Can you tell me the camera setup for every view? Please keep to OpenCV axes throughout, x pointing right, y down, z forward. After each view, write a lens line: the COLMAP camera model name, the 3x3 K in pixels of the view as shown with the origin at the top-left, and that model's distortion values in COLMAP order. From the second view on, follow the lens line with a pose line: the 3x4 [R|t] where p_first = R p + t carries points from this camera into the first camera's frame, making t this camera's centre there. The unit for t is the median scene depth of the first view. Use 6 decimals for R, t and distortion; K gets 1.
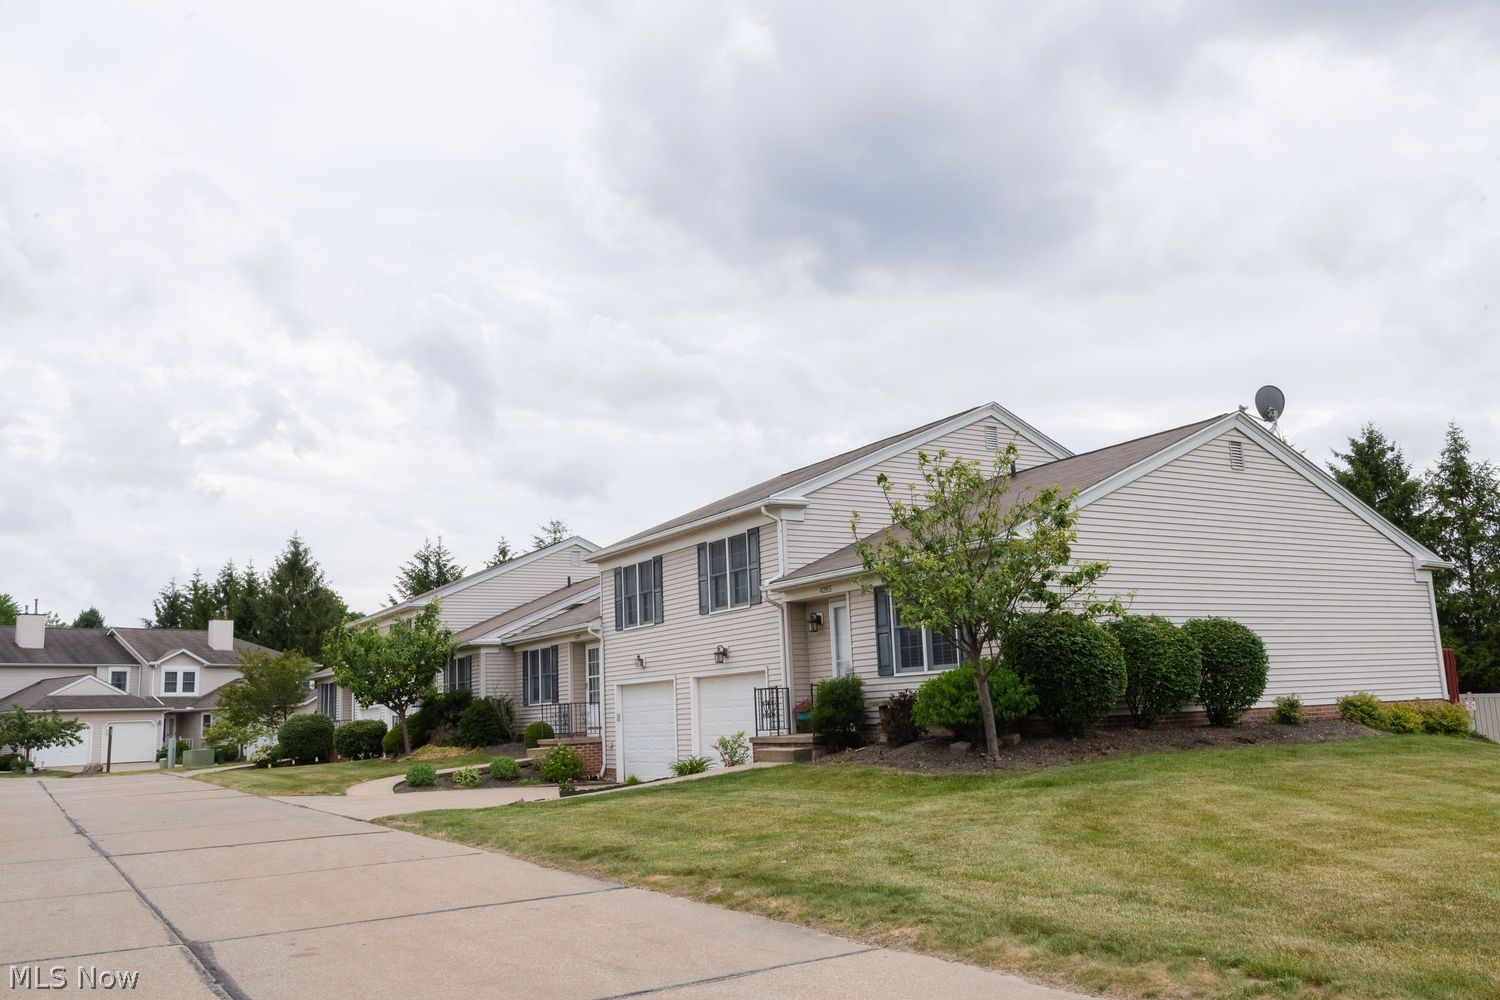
lens RADIAL K [[1215.2, 0, 751.3], [0, 1215.2, 499.3], [0, 0, 1]] dist [0.004583, -0.000135]
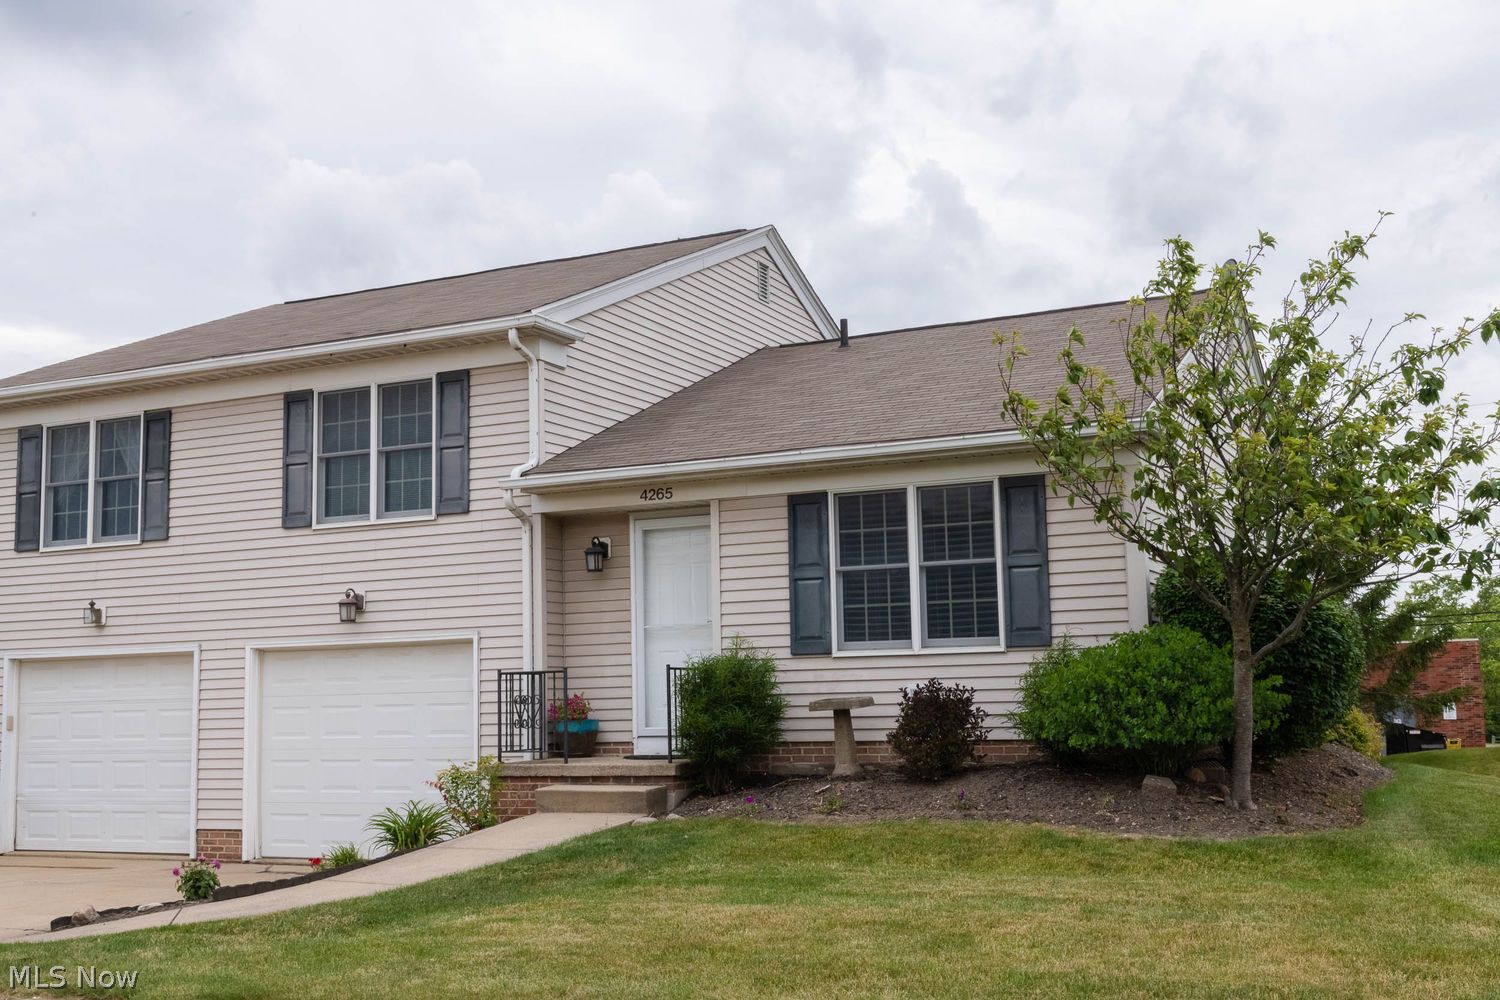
lens RADIAL K [[1631.7, 0, 748.2], [0, 1631.7, 502.1], [0, 0, 1]] dist [0.012155, 0.000000]
pose [[0.839224, 0.090052, 0.536278, -0.272753], [-0.107817, 0.994169, 0.001783, 0.067051], [-0.532990, -0.059316, 0.844040, 0.339272]]
